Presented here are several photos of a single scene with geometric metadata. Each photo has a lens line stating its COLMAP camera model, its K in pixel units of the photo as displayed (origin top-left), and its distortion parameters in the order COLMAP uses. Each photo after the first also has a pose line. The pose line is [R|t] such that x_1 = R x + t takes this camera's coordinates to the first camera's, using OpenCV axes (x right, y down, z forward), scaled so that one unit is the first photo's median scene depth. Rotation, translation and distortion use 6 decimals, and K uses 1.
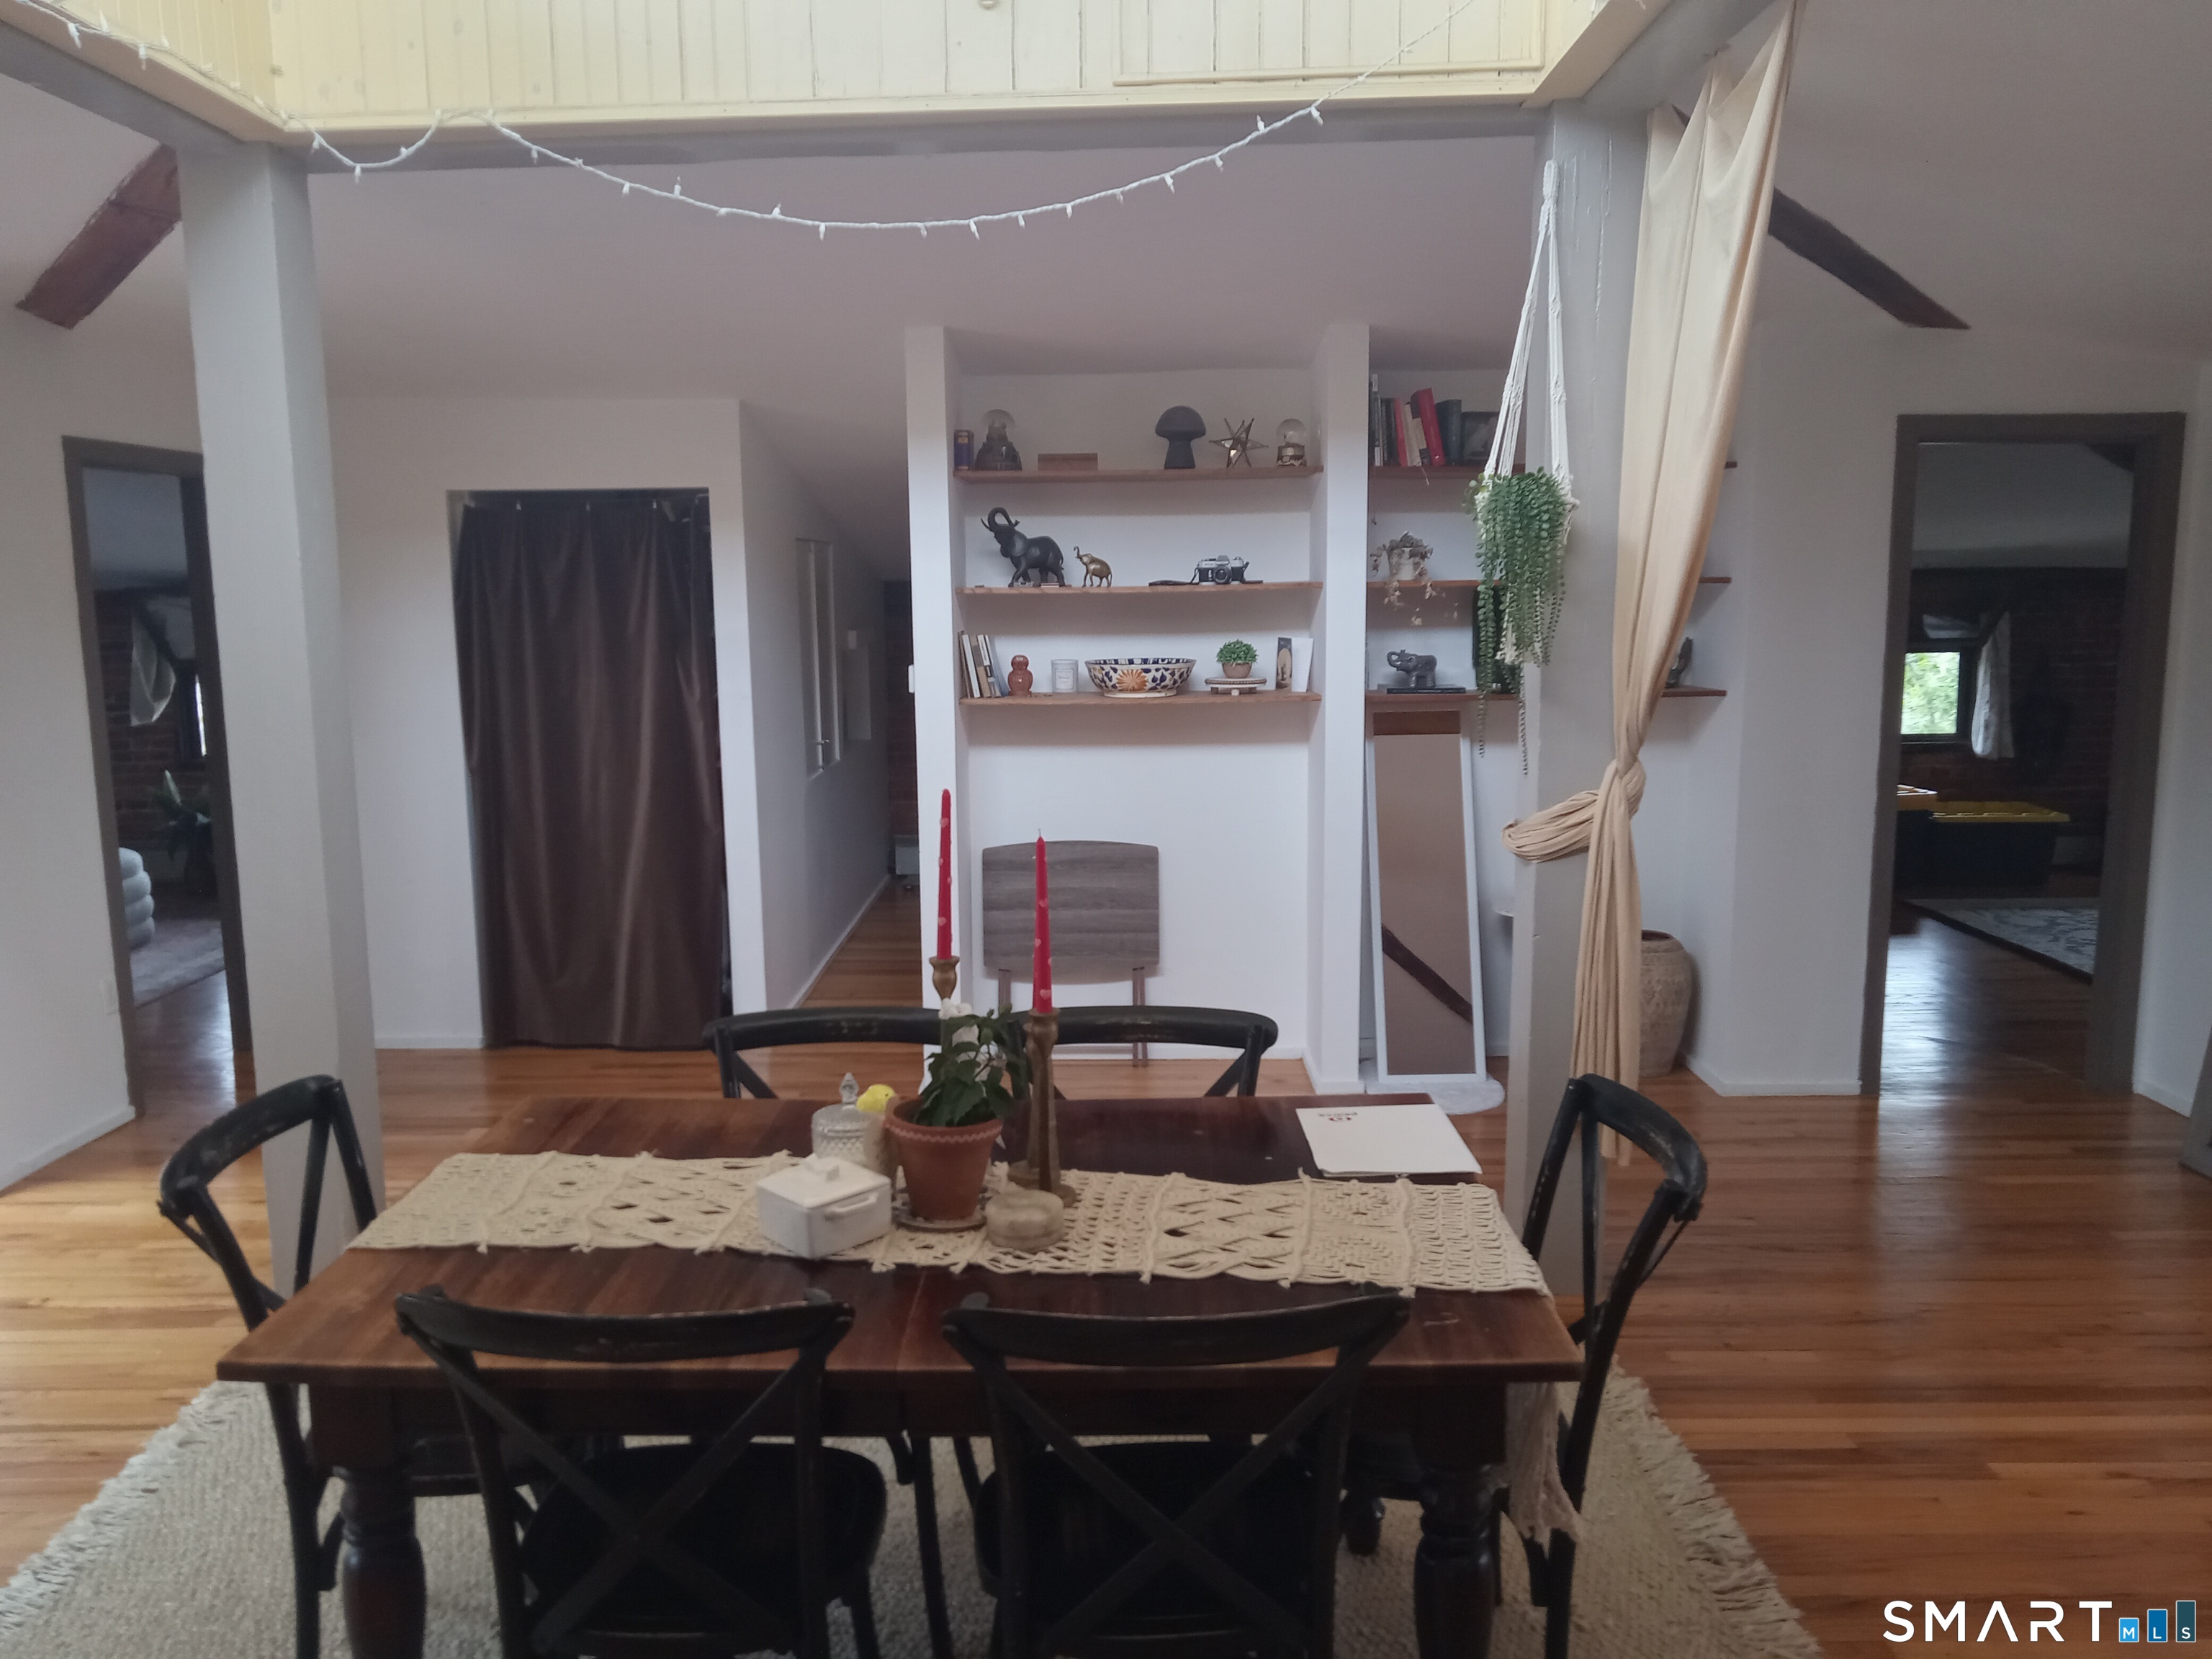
lens RADIAL K [[1652.4, 0, 1092.7], [0, 1652.4, 824.3], [0, 0, 1]] dist [-0.003546, -0.010724]
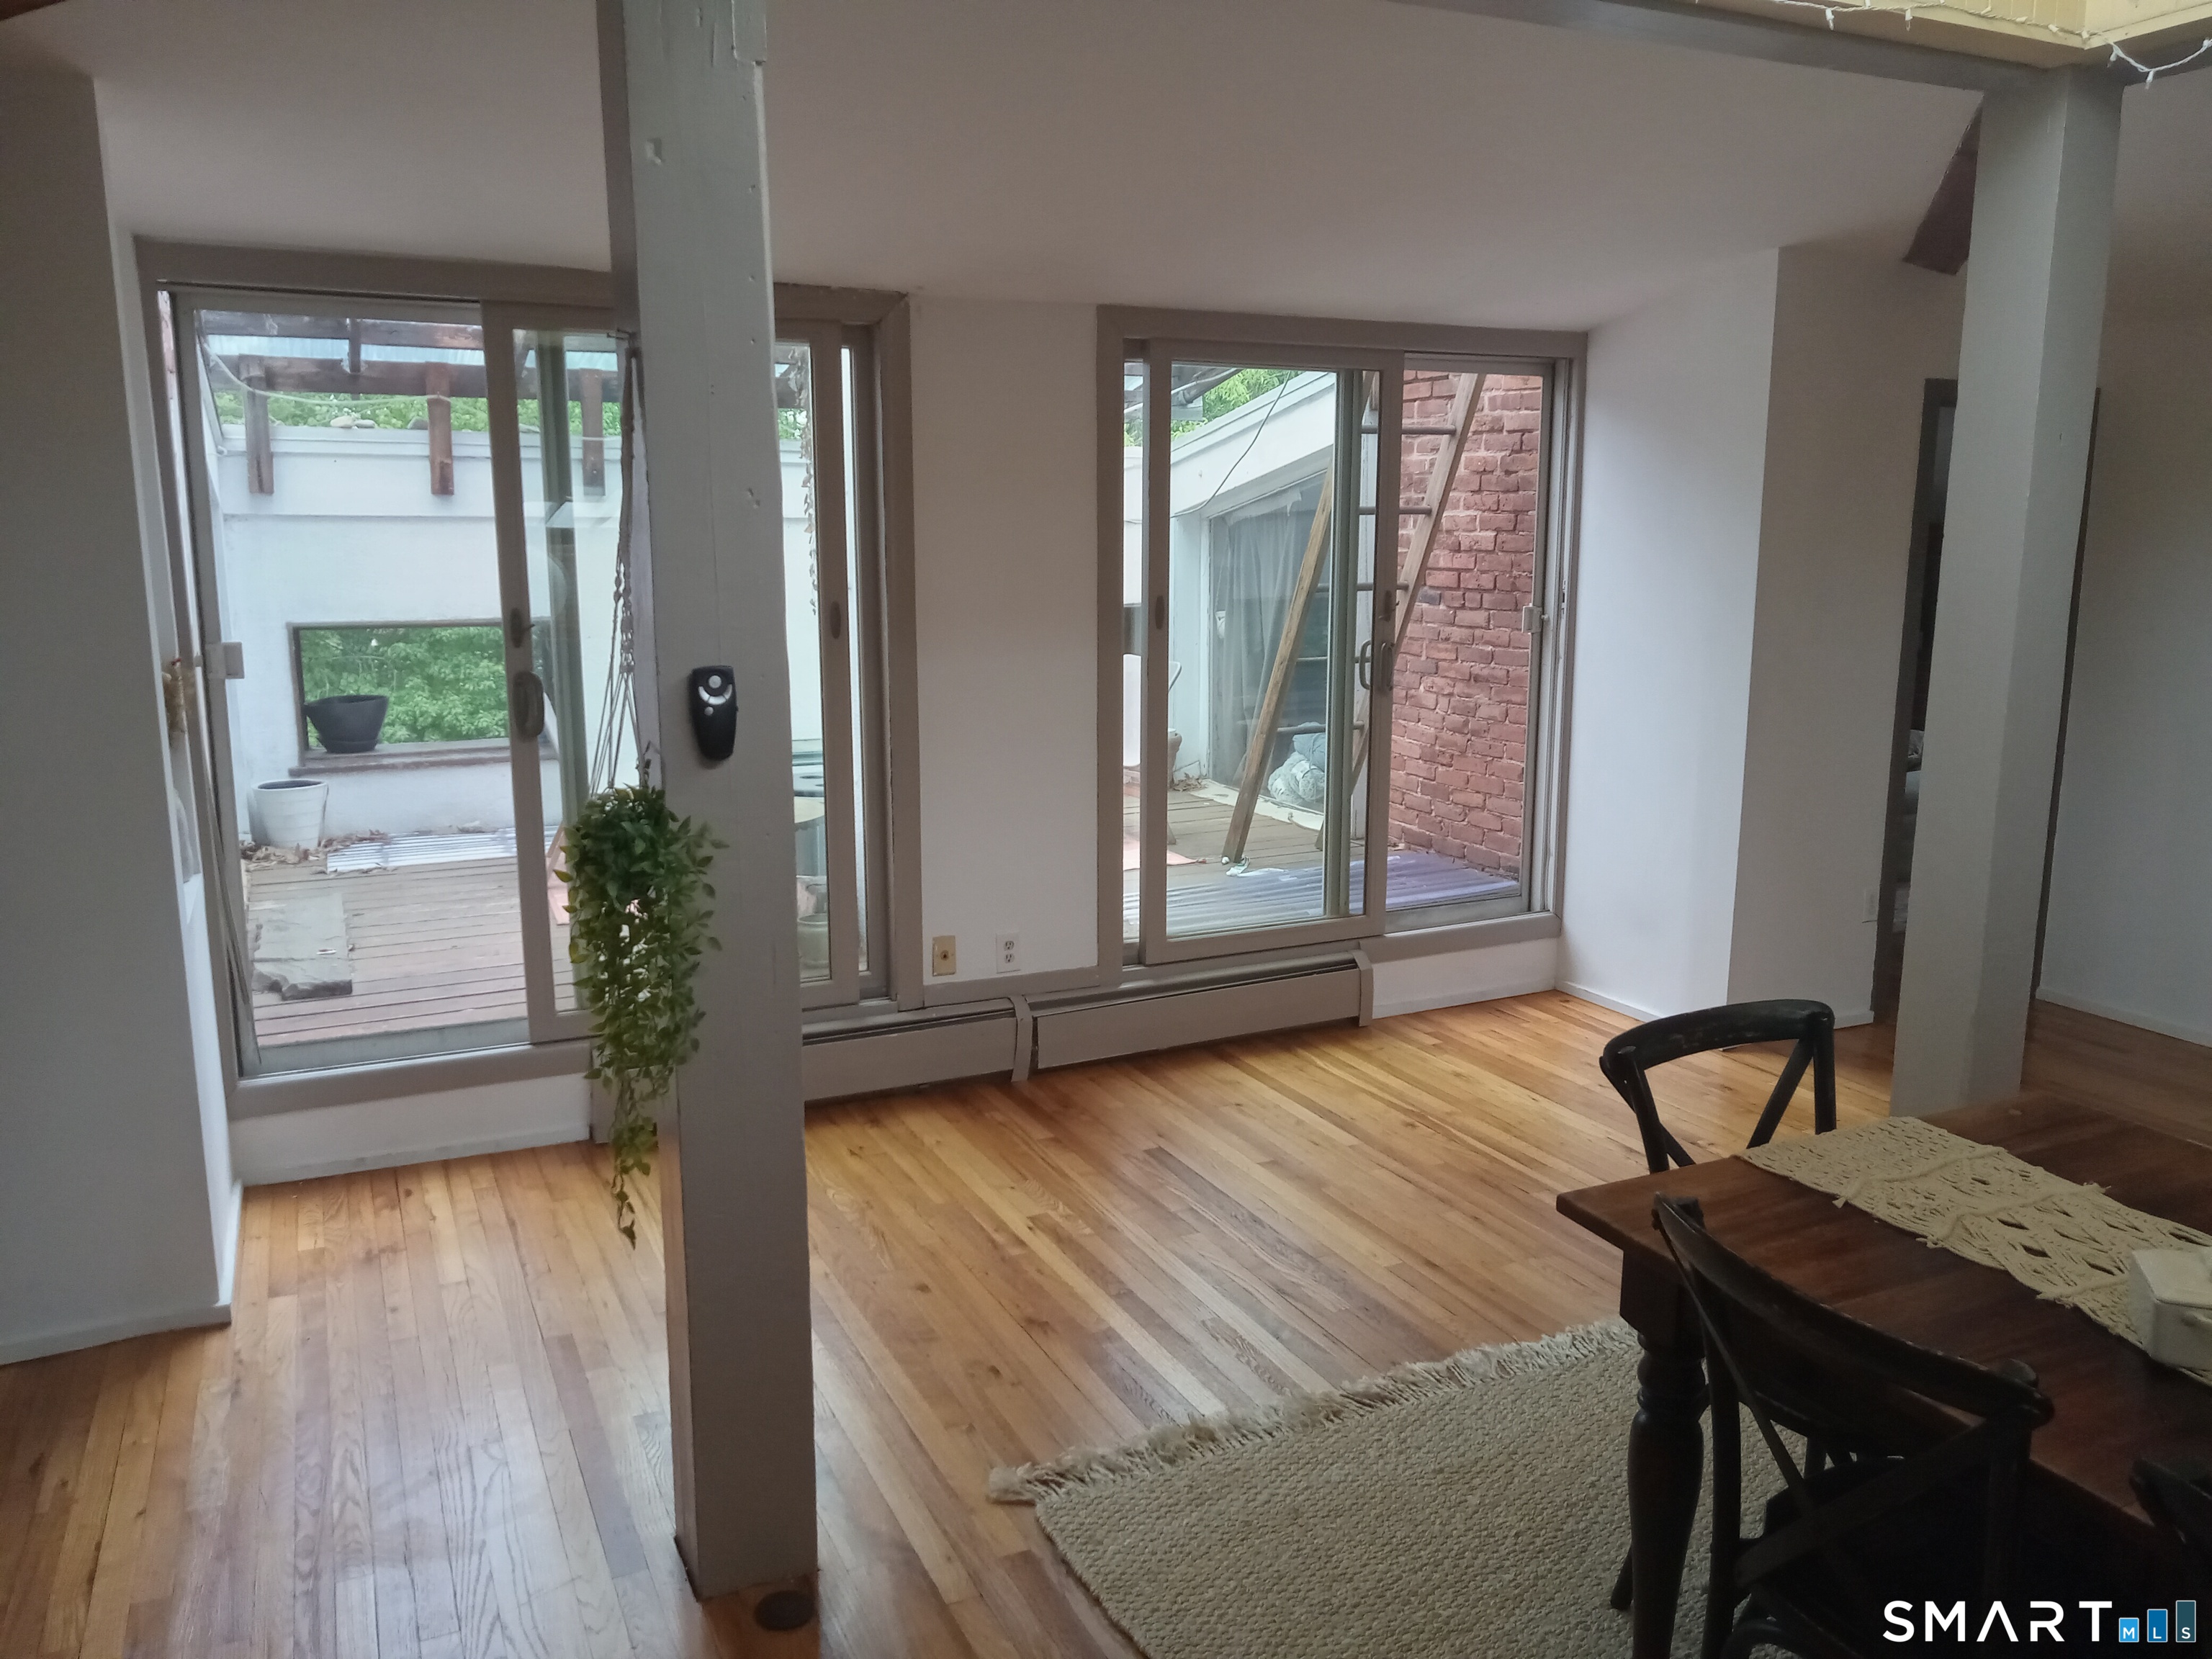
lens RADIAL K [[1652.4, 0, 1090.6], [0, 1652.4, 830.5], [0, 0, 1]] dist [-0.003546, -0.010724]
pose [[0.427297, 0.173460, -0.887315, 0.251275], [-0.130905, 0.982951, 0.129116, -0.031118], [0.894584, 0.060983, 0.442719, 0.118687]]
